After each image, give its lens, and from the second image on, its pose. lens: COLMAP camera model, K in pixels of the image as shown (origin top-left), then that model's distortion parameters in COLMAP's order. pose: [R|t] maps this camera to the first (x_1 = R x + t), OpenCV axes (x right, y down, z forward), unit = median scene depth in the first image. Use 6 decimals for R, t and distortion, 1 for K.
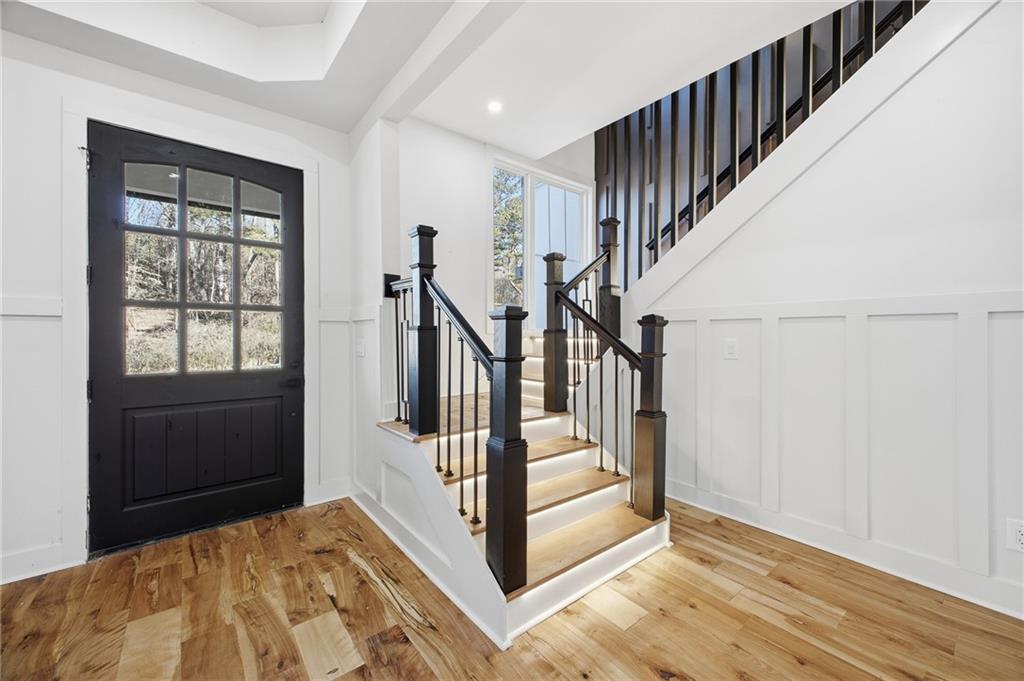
lens RADIAL K [[404.9, 0, 516.8], [0, 404.9, 340.9], [0, 0, 1]] dist [-0.002974, -0.000150]
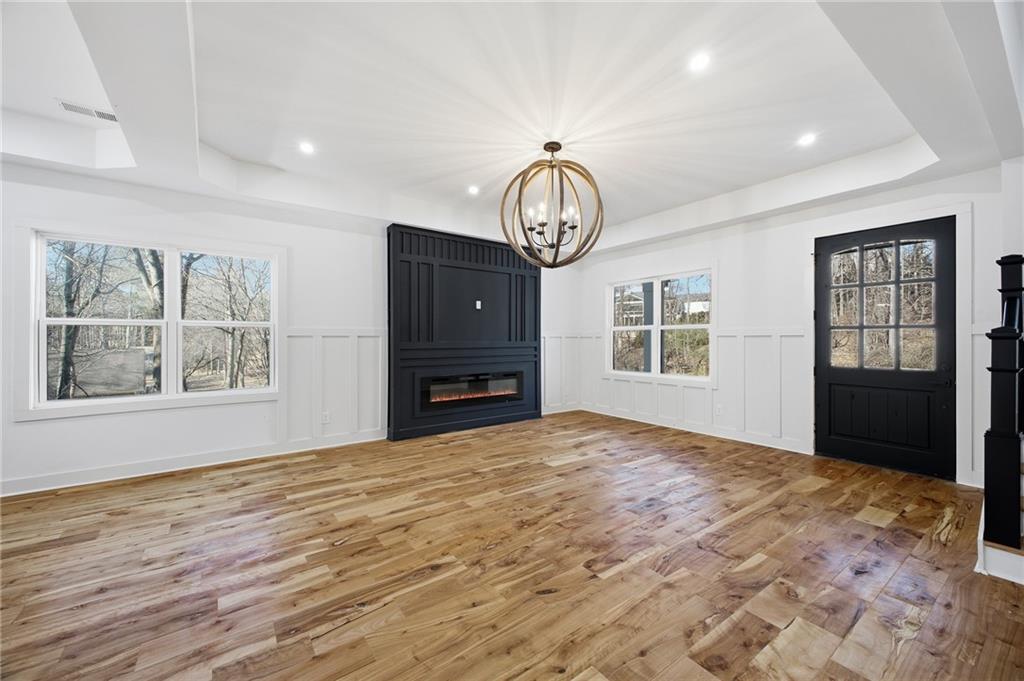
lens RADIAL K [[404.9, 0, 516.4], [0, 404.9, 334.7], [0, 0, 1]] dist [-0.002974, -0.000150]
pose [[-0.038661, 0.001635, -0.999251, 1.028077], [0.003087, 0.999994, 0.001517, -0.073782], [0.999248, -0.003026, -0.038666, -0.421221]]
